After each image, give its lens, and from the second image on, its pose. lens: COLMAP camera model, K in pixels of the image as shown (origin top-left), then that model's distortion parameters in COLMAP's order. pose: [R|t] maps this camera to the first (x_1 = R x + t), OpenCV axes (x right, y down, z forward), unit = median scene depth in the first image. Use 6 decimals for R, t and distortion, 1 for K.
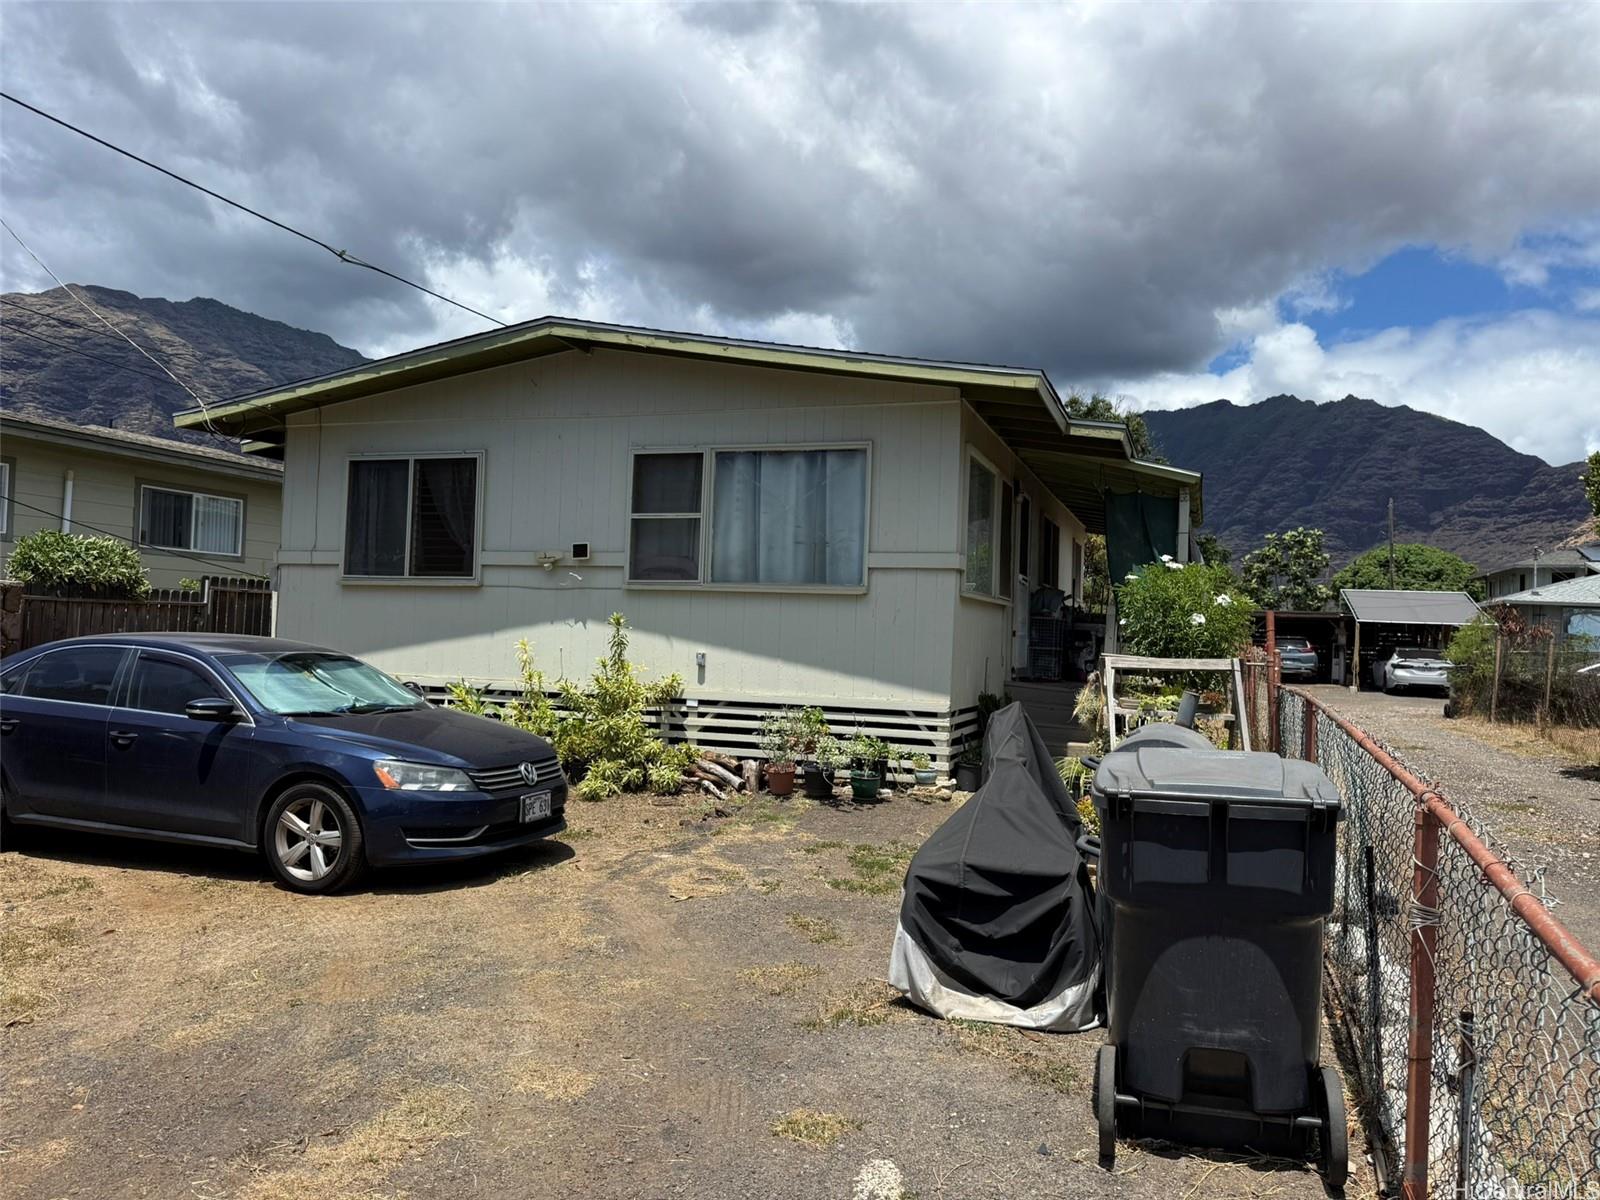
lens RADIAL K [[1115.3, 0, 806.1], [0, 1115.3, 605.3], [0, 0, 1]] dist [0.013105, -0.000587]
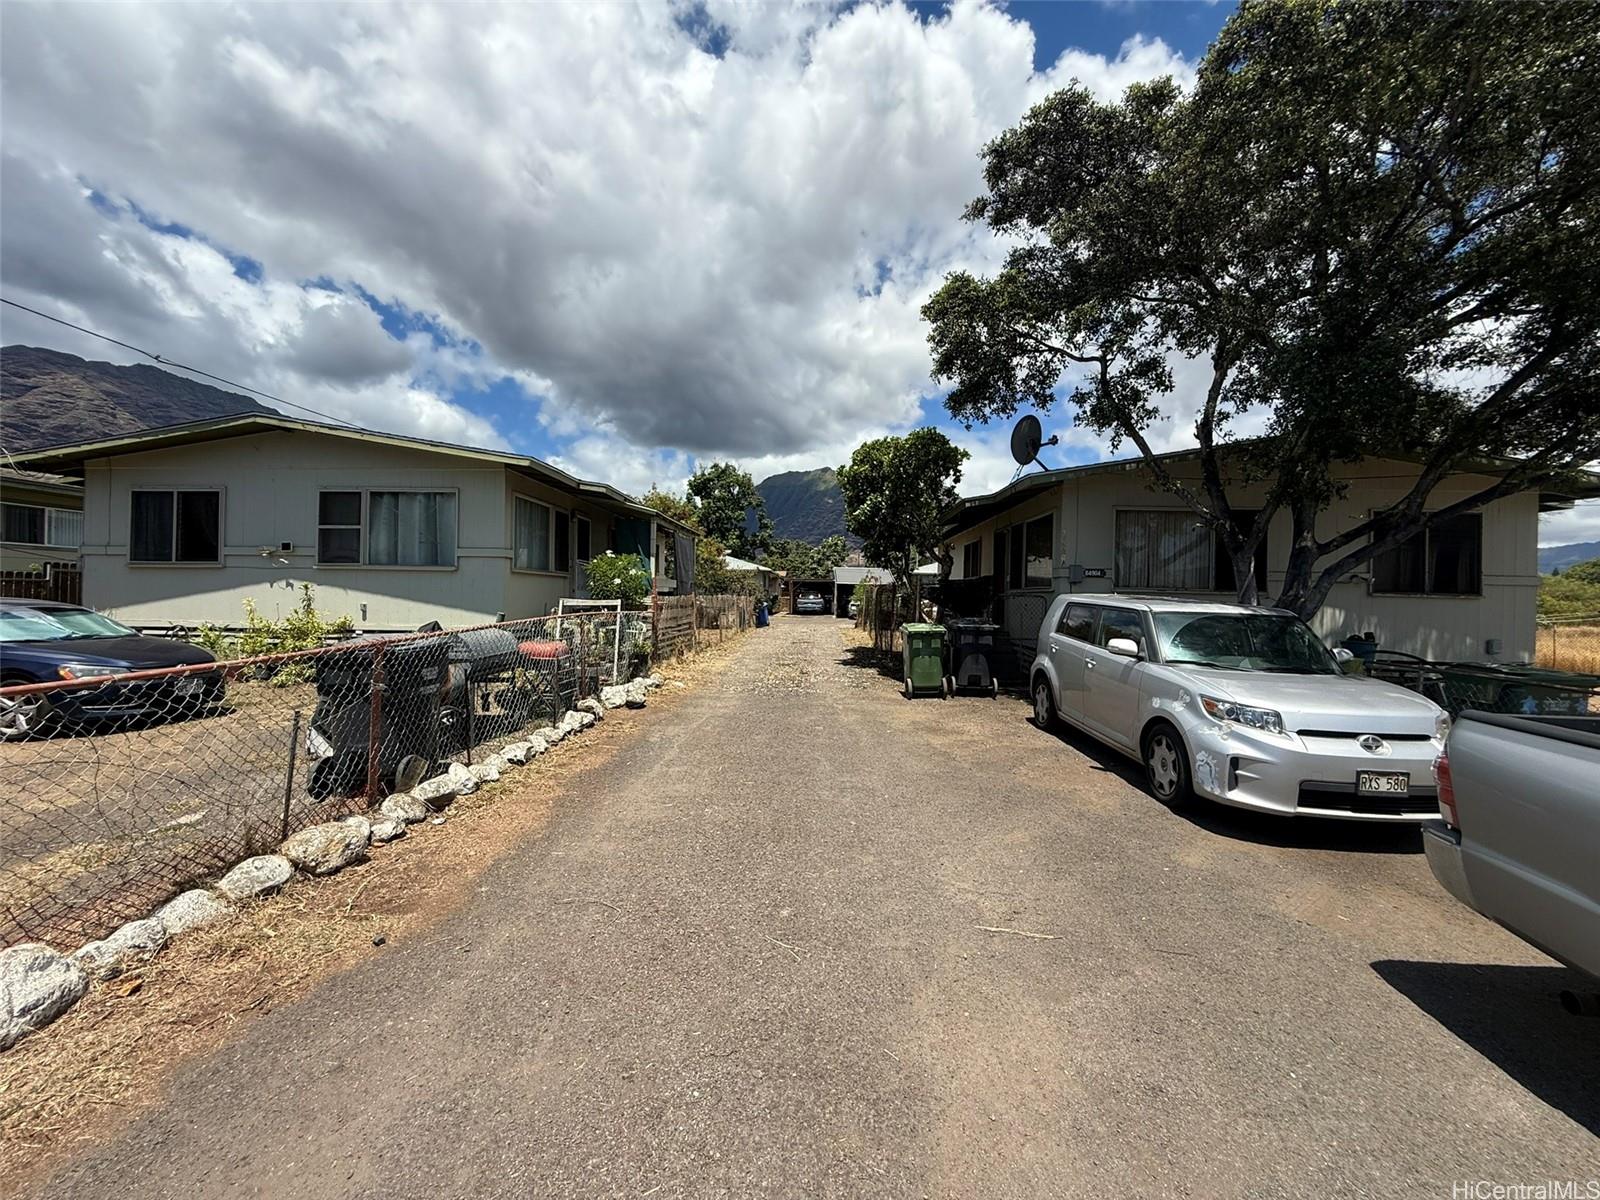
lens RADIAL K [[638.3, 0, 797.5], [0, 638.3, 596.5], [0, 0, 1]] dist [-0.008451, 0.000185]
pose [[0.955380, -0.018363, 0.294809, 0.267977], [0.009954, 0.999500, 0.030000, 0.007030], [-0.295213, -0.025727, 0.955085, -0.184190]]
